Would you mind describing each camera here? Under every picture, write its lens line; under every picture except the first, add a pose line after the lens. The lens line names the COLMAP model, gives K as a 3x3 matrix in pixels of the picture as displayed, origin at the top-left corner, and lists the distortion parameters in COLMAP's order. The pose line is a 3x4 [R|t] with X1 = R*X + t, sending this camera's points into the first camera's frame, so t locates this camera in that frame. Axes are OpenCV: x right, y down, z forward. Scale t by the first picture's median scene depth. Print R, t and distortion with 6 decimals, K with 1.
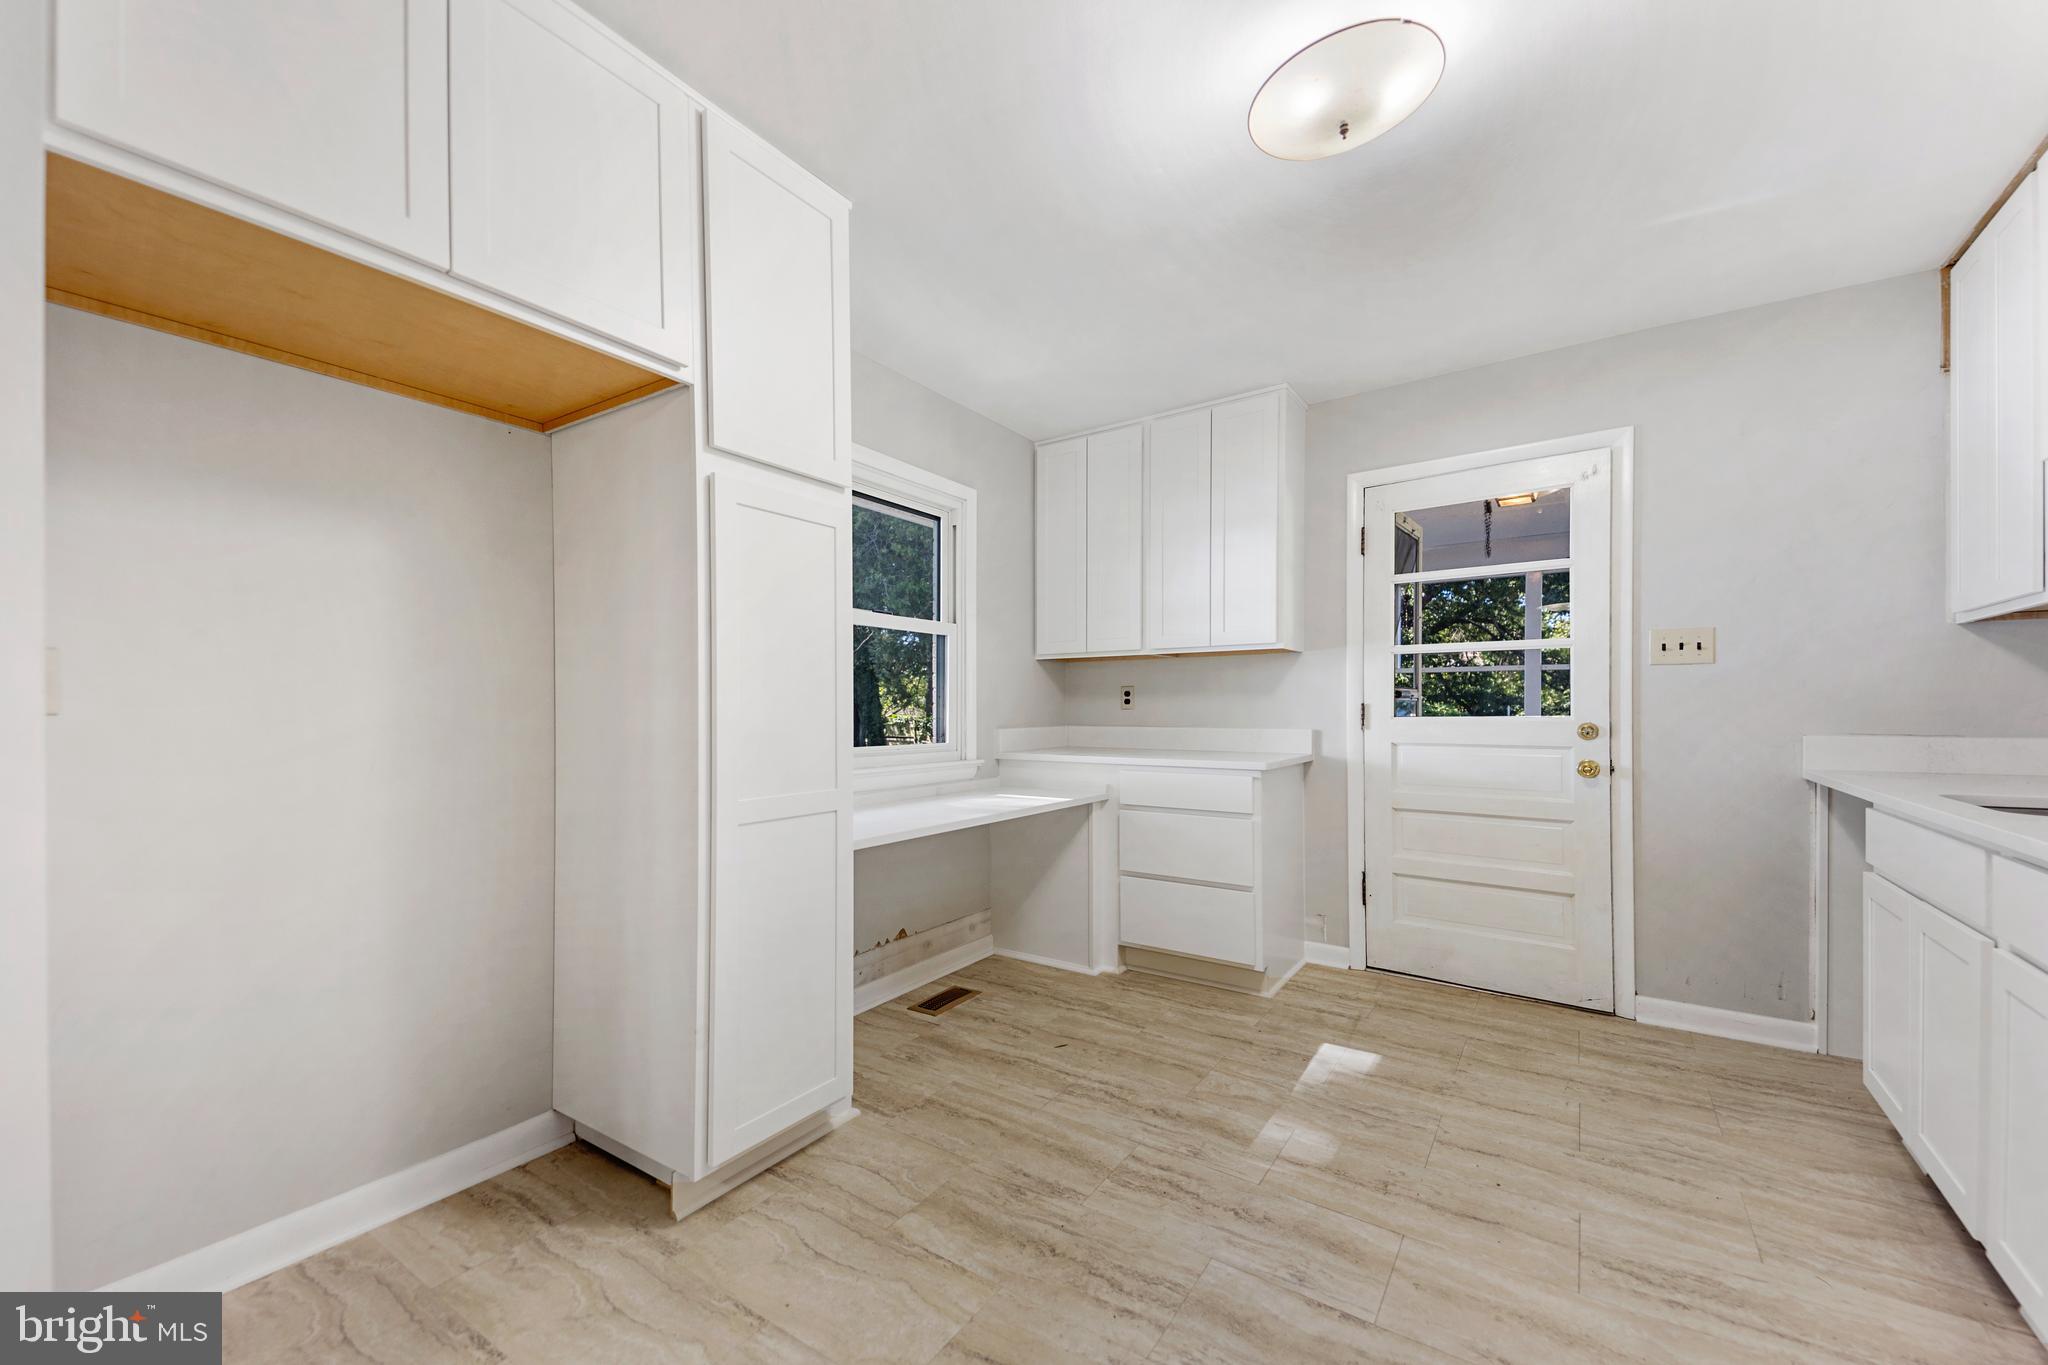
lens RADIAL K [[819.0, 0, 1019.2], [0, 819.0, 705.8], [0, 0, 1]] dist [0.085985, -0.041768]
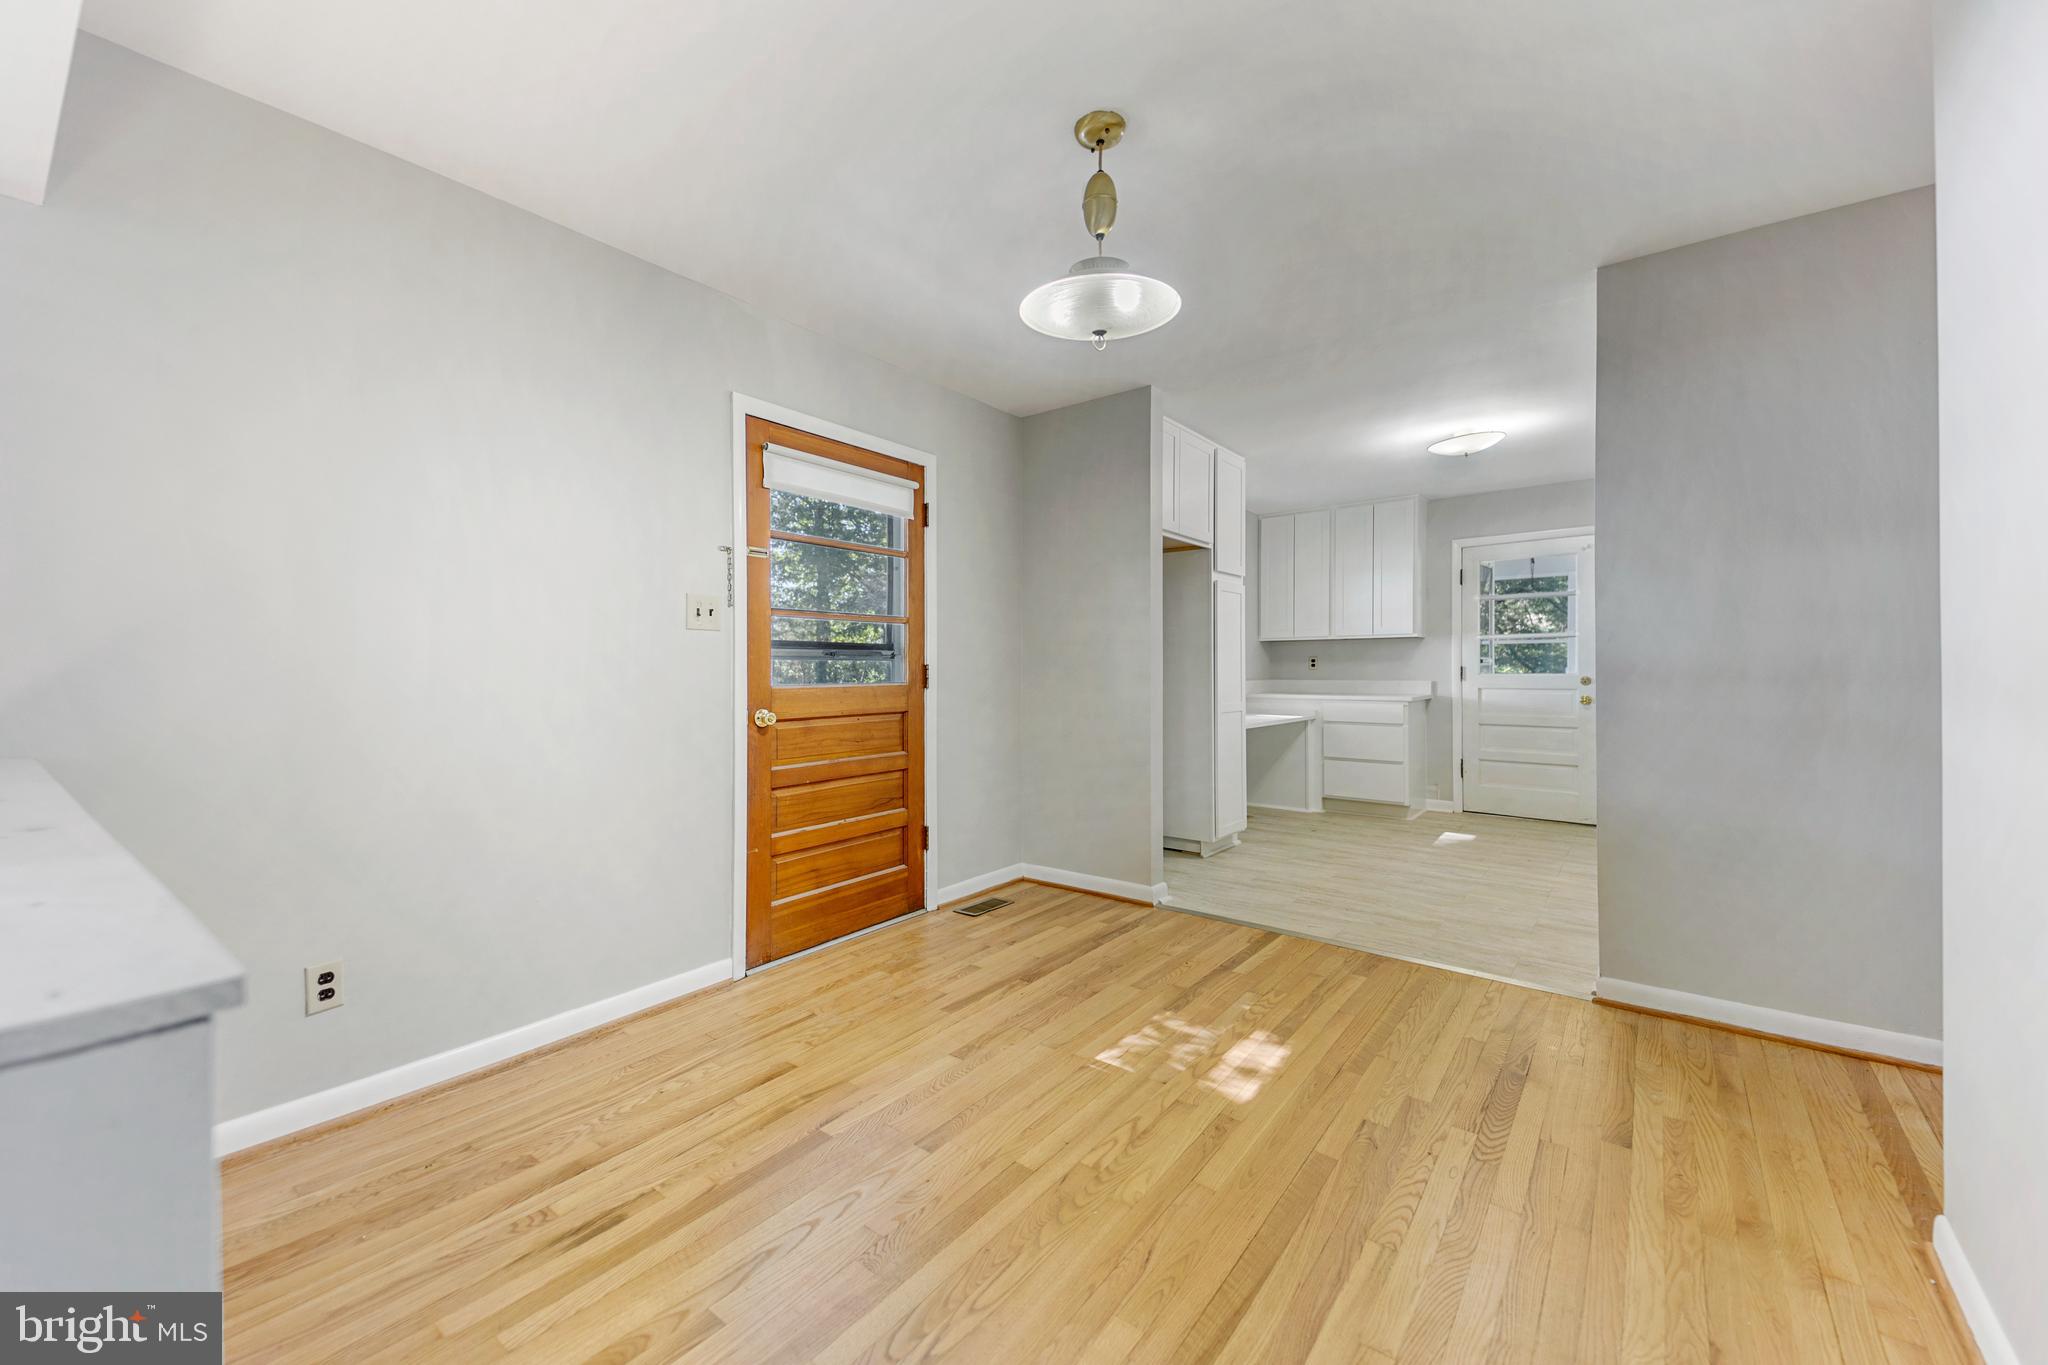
lens RADIAL K [[834.6, 0, 971.1], [0, 834.6, 668.9], [0, 0, 1]] dist [0.021453, -0.000068]
pose [[0.995112, -0.000059, -0.098753, -0.571273], [0.000215, 0.999999, 0.001567, -0.000715], [0.098753, -0.001580, 0.995111, -1.132026]]
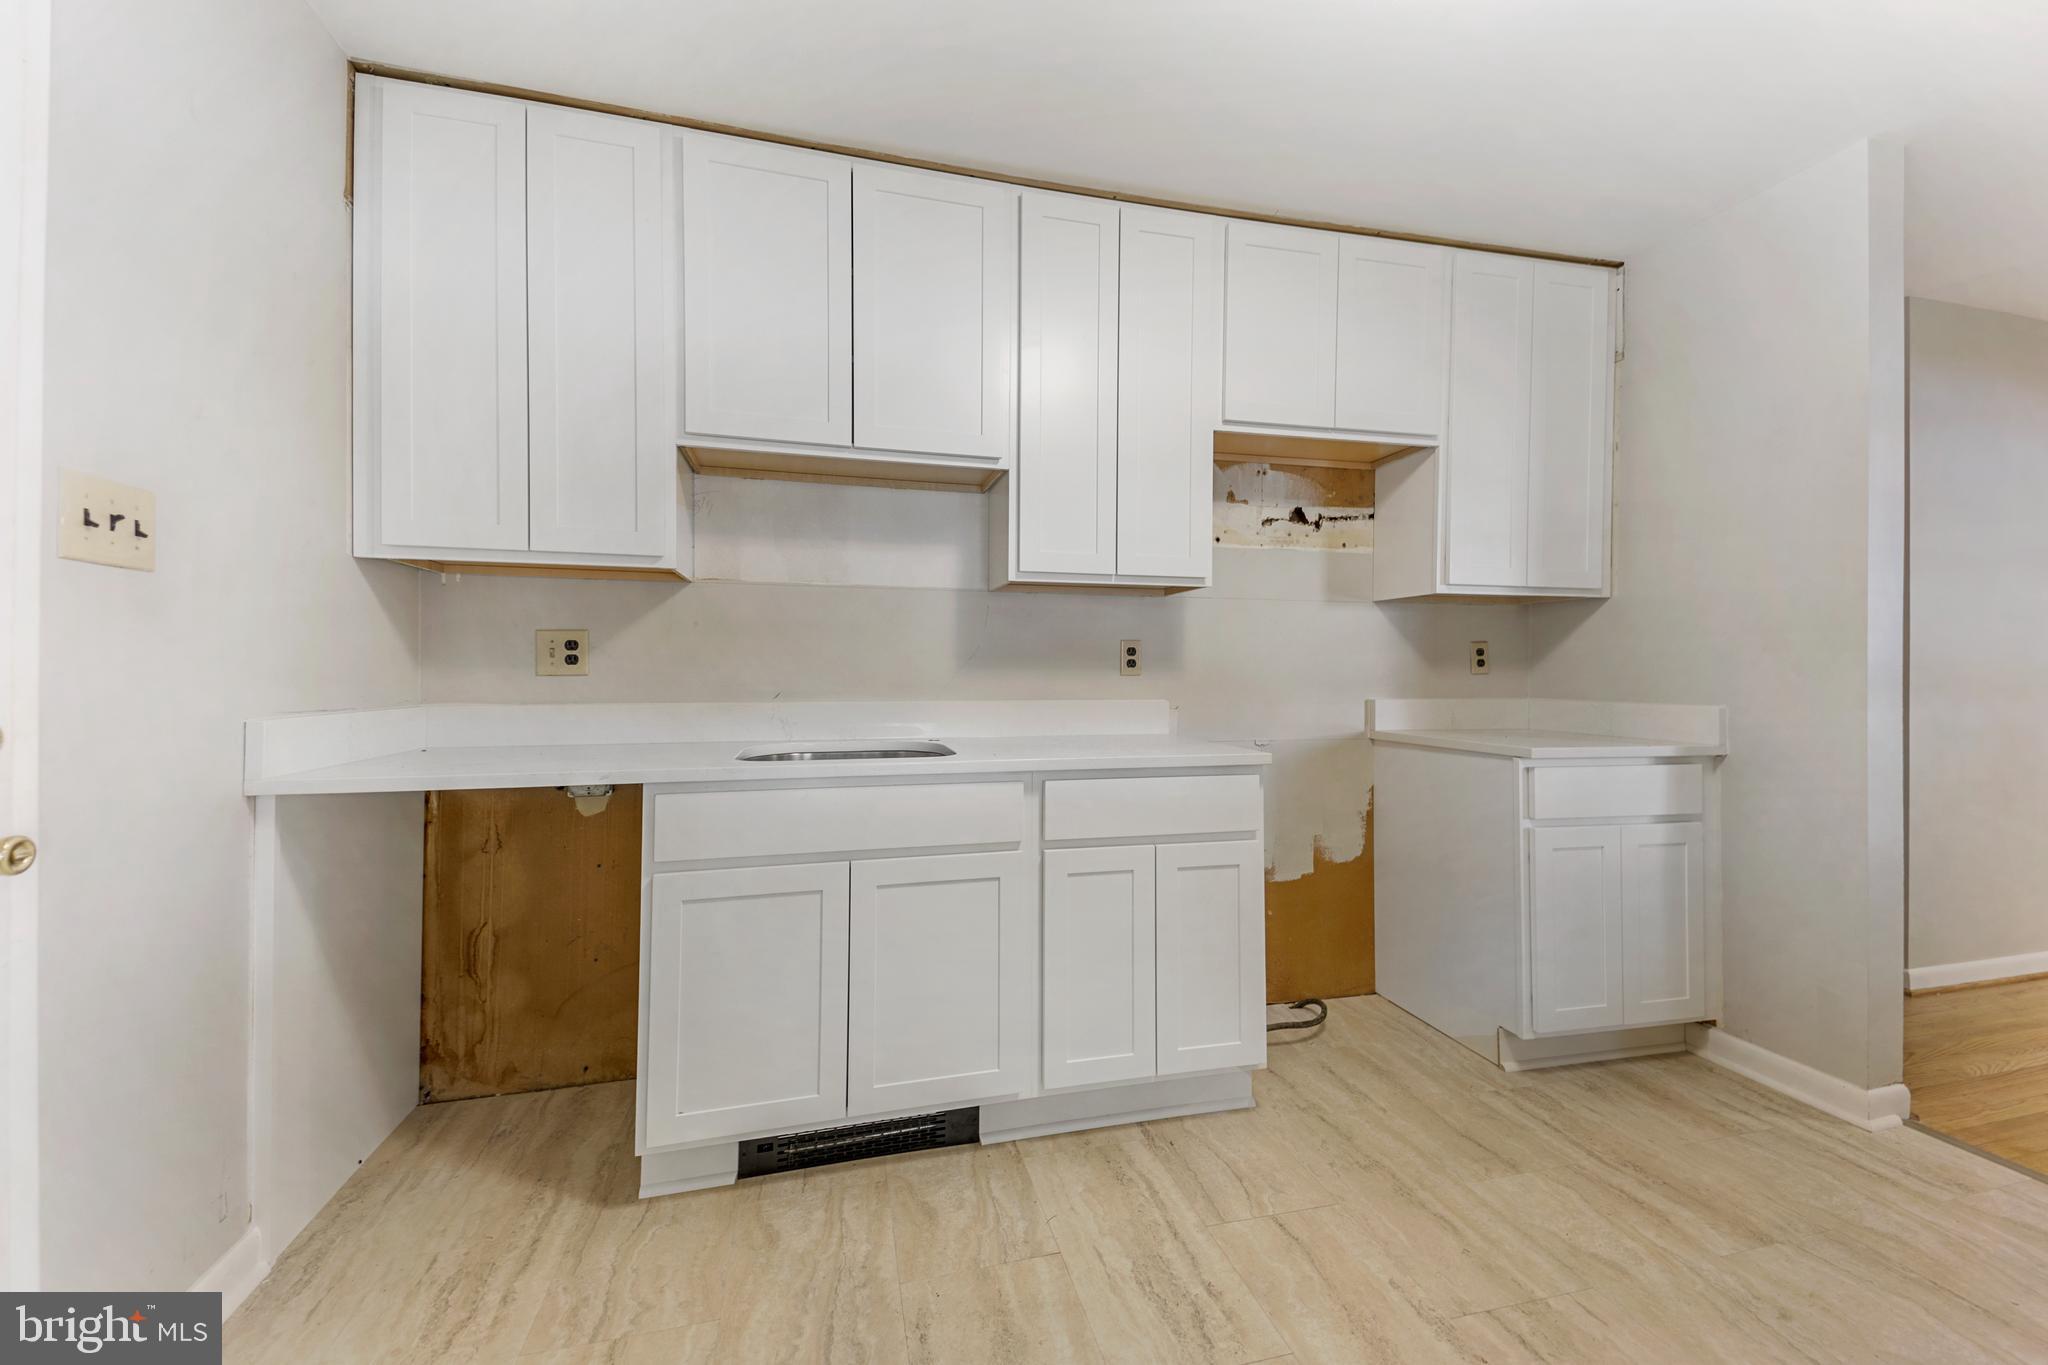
lens RADIAL K [[801.6, 0, 1022.3], [0, 801.6, 666.2], [0, 0, 1]] dist [0.083132, -0.037713]
pose [[-0.751001, -0.000132, 0.660301, 0.173968], [-0.006451, 0.999954, -0.007136, 0.001558], [-0.660269, -0.009619, -0.750967, 1.040563]]
